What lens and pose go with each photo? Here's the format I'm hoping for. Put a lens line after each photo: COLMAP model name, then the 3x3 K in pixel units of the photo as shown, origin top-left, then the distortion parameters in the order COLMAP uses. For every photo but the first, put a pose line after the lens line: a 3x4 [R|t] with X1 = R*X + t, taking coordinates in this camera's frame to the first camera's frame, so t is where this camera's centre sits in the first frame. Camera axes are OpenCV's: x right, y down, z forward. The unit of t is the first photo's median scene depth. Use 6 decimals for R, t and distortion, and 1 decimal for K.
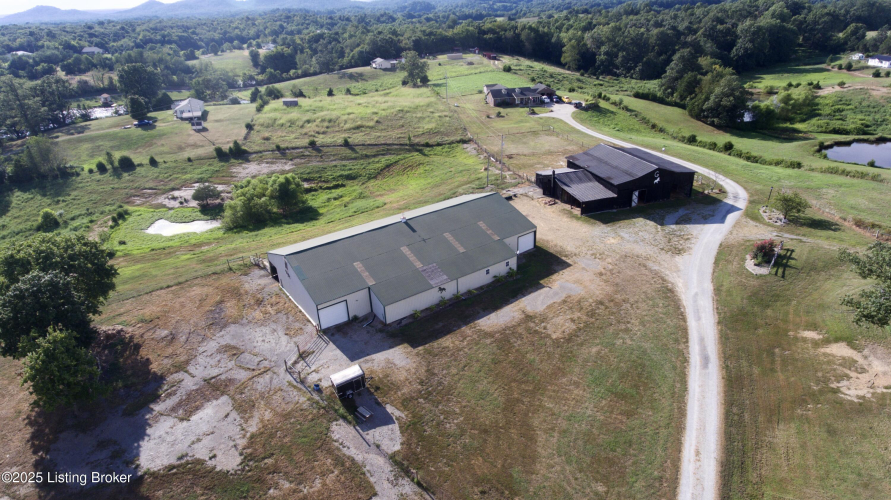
lens RADIAL K [[526.0, 0, 447.2], [0, 526.0, 246.9], [0, 0, 1]] dist [0.004673, -0.006277]
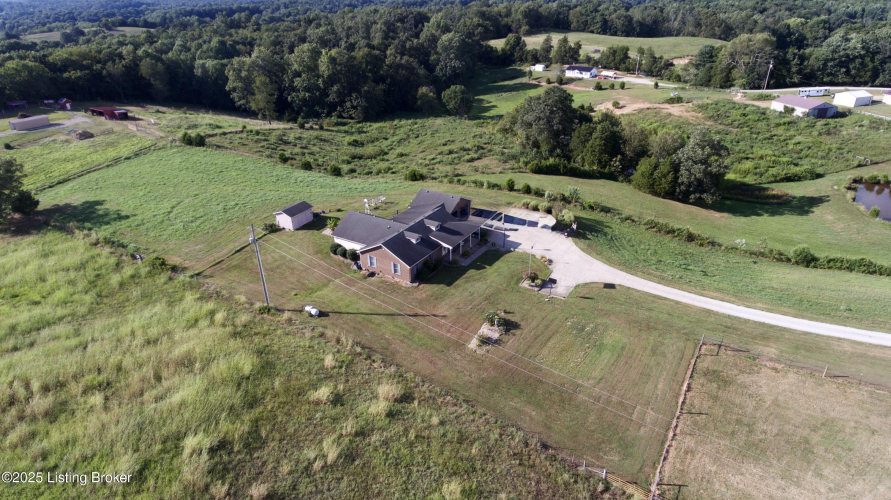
lens RADIAL K [[526.0, 0, 447.2], [0, 526.0, 246.9], [0, 0, 1]] dist [0.004673, -0.006277]
pose [[0.679919, -0.300083, 0.669074, -0.099941], [0.307805, 0.944950, 0.111021, -0.219554], [-0.665557, 0.130459, 0.734857, 0.461405]]
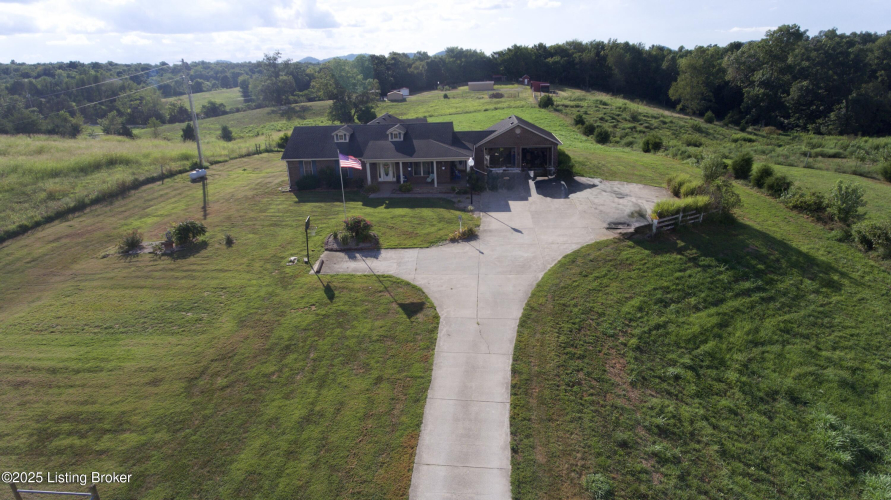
lens RADIAL K [[526.0, 0, 447.2], [0, 526.0, 246.9], [0, 0, 1]] dist [0.004673, -0.006277]
pose [[0.969847, 0.089201, -0.226803, 0.150325], [-0.111116, 0.990101, -0.085746, -0.150319], [0.216909, 0.108362, 0.970159, 0.513835]]
